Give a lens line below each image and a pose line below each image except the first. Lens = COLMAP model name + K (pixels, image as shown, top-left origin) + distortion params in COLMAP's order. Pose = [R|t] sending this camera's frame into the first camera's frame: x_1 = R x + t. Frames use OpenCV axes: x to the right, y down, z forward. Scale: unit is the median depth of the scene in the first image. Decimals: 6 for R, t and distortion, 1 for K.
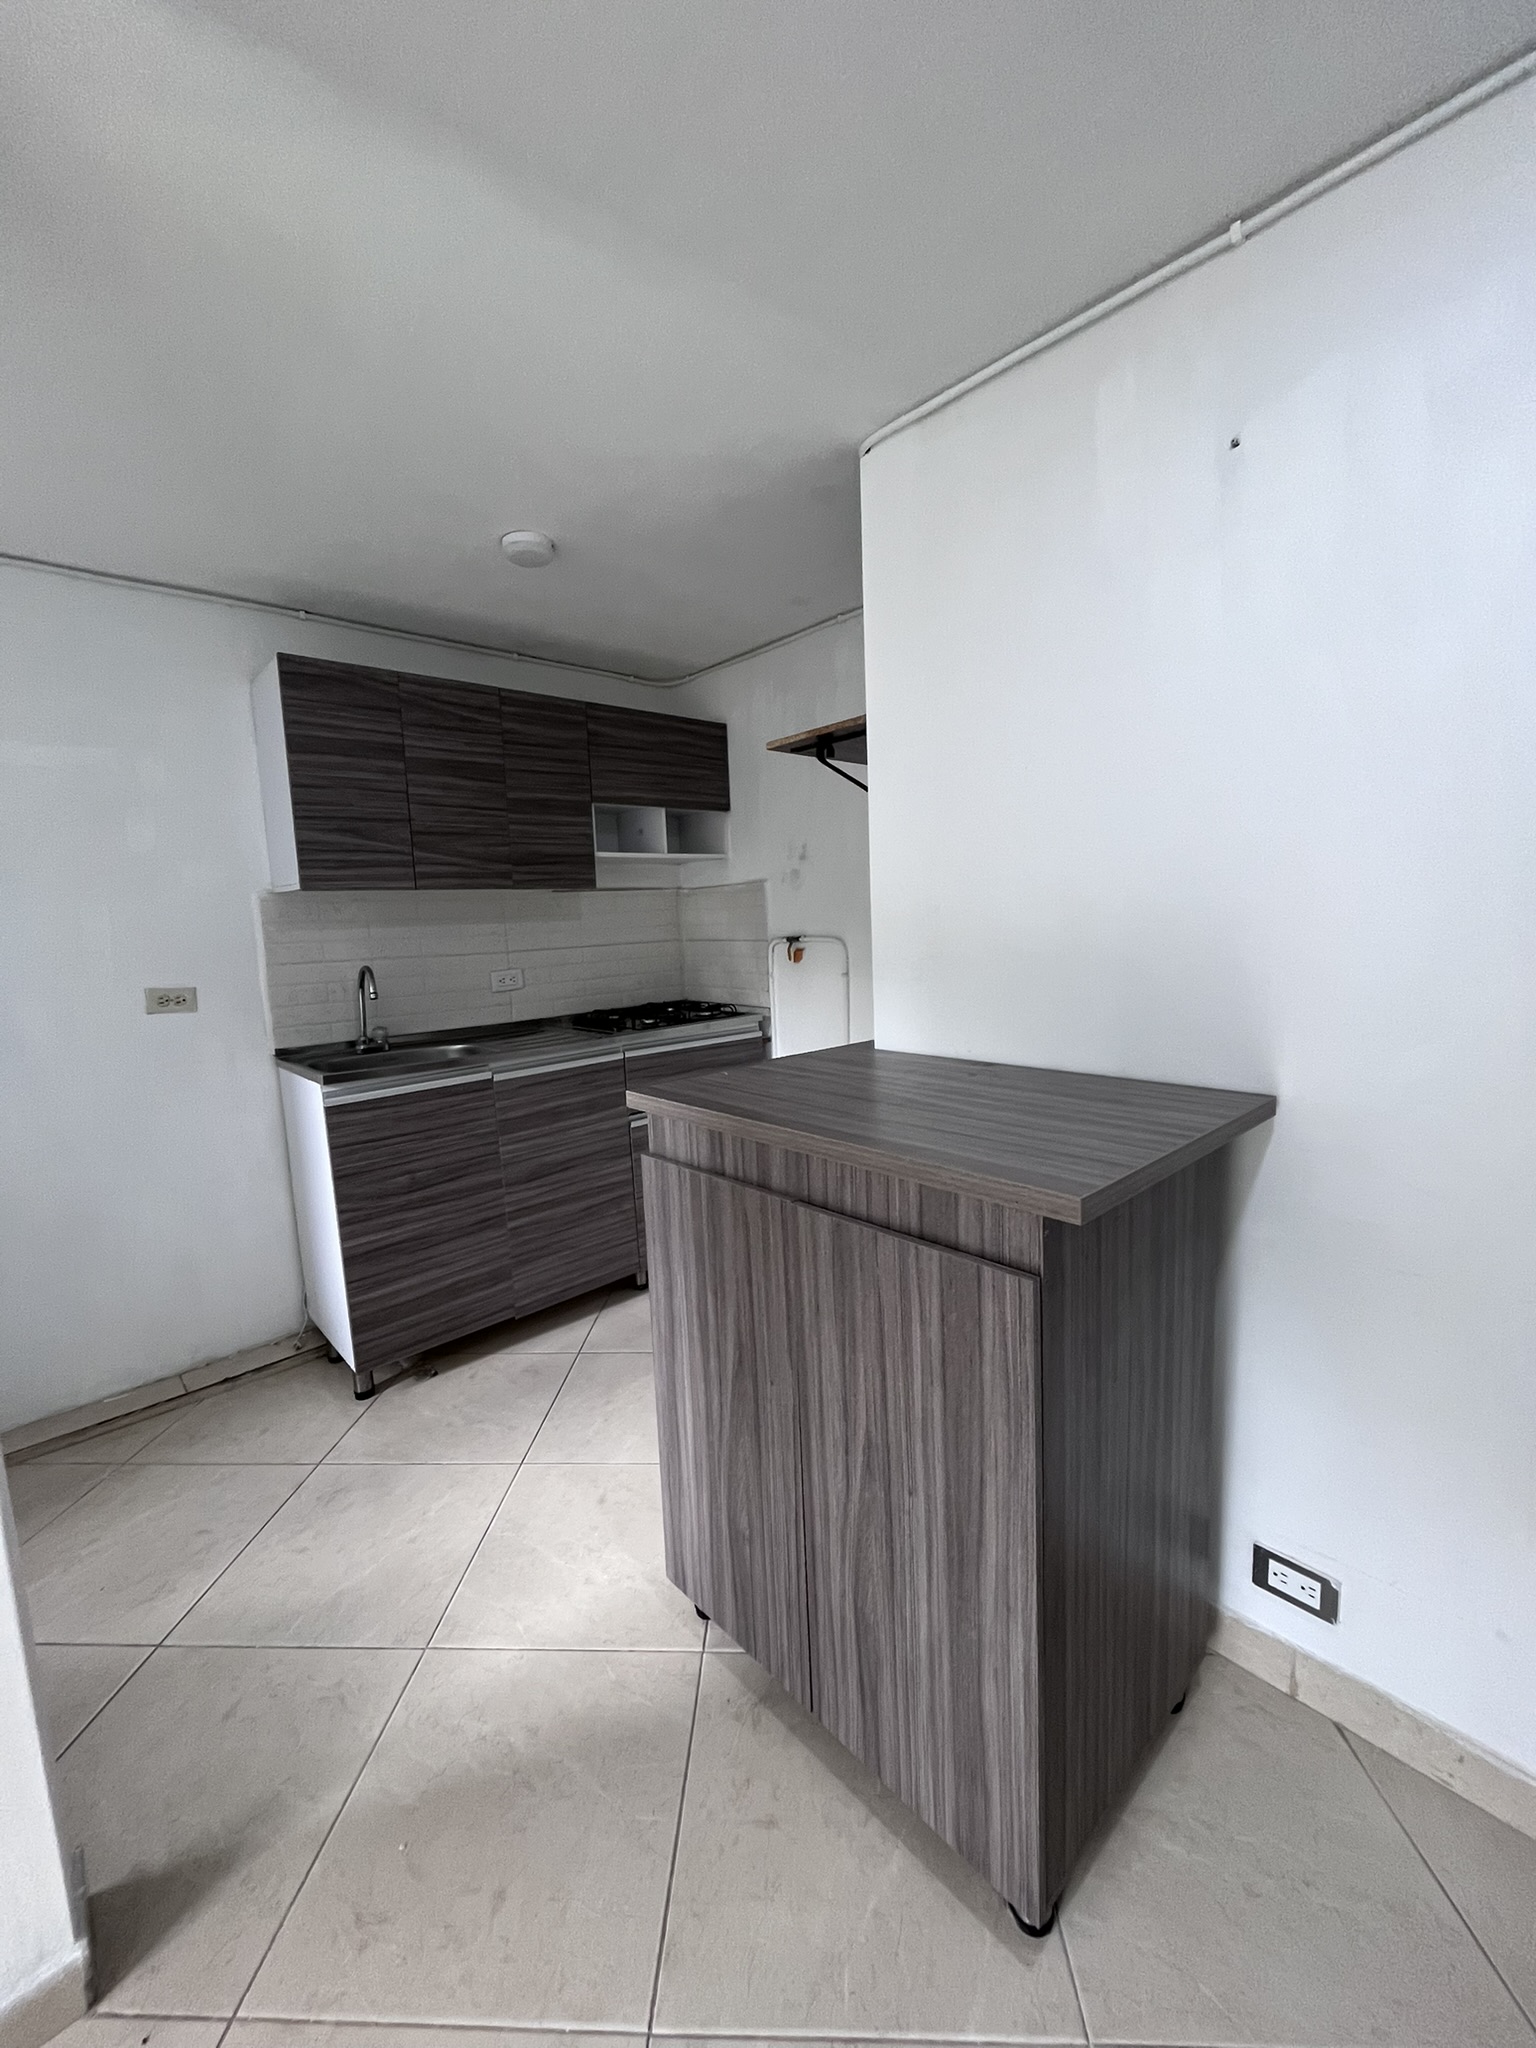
lens RADIAL K [[826.6, 0, 771.4], [0, 826.6, 1014.8], [0, 0, 1]] dist [-0.001522, -0.000140]
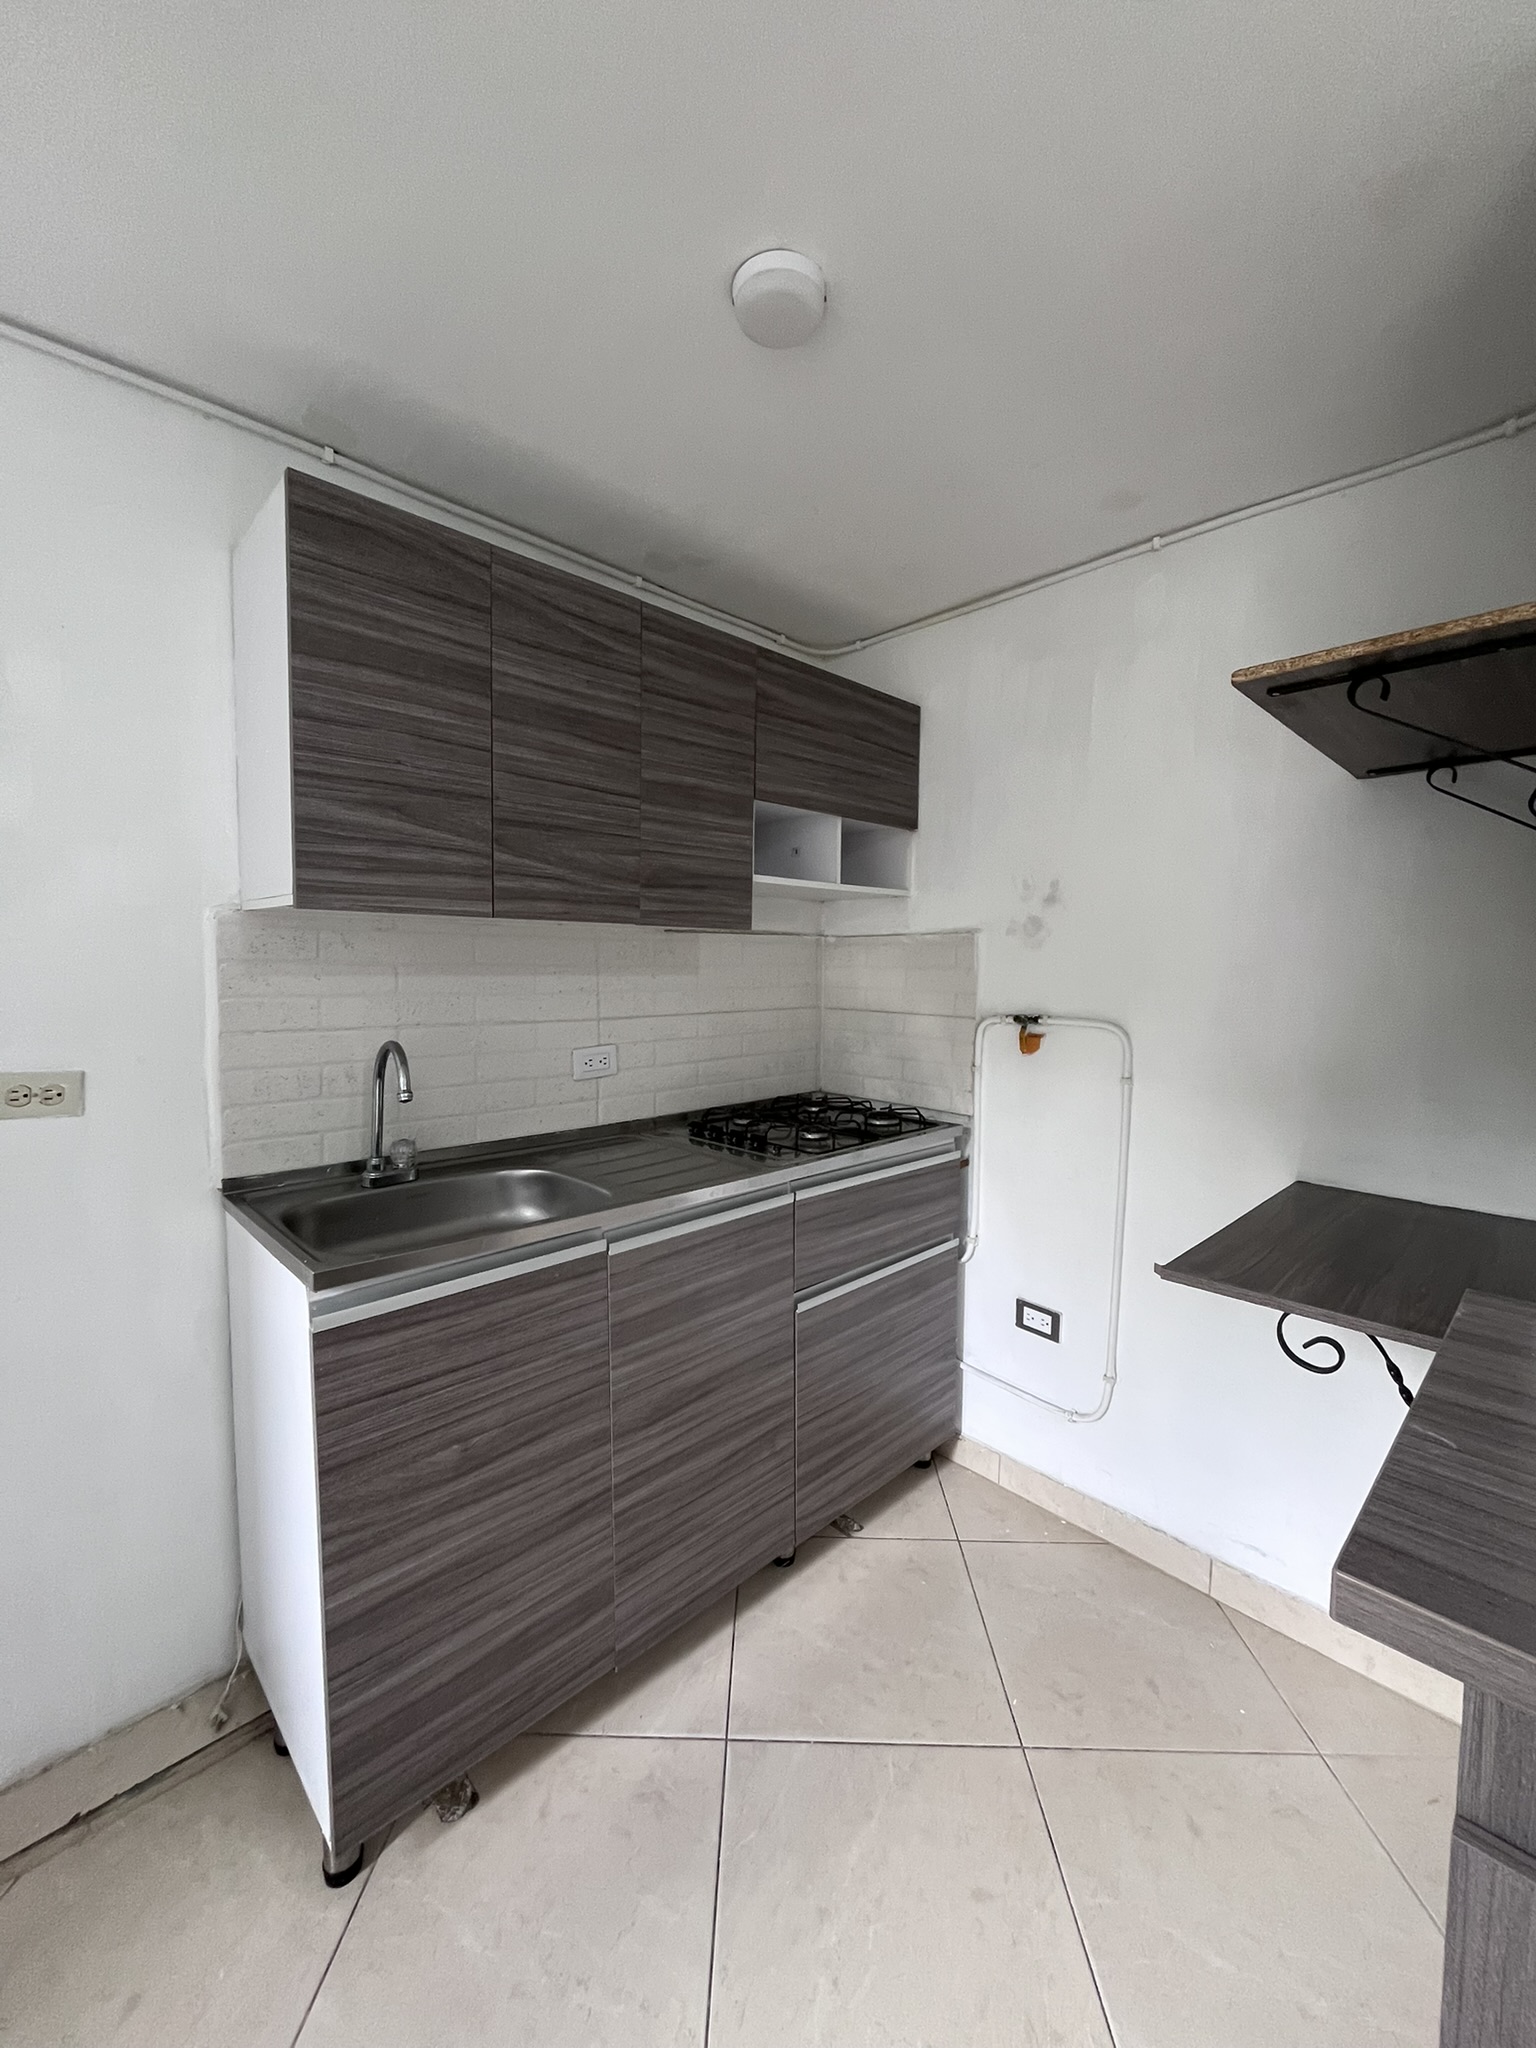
lens RADIAL K [[826.6, 0, 771.4], [0, 826.6, 1014.8], [0, 0, 1]] dist [-0.001522, -0.000140]
pose [[0.998198, 0.046913, 0.037425, -0.241865], [-0.044664, 0.997269, -0.058818, -0.055020], [-0.040082, 0.057040, 0.997567, 0.397306]]
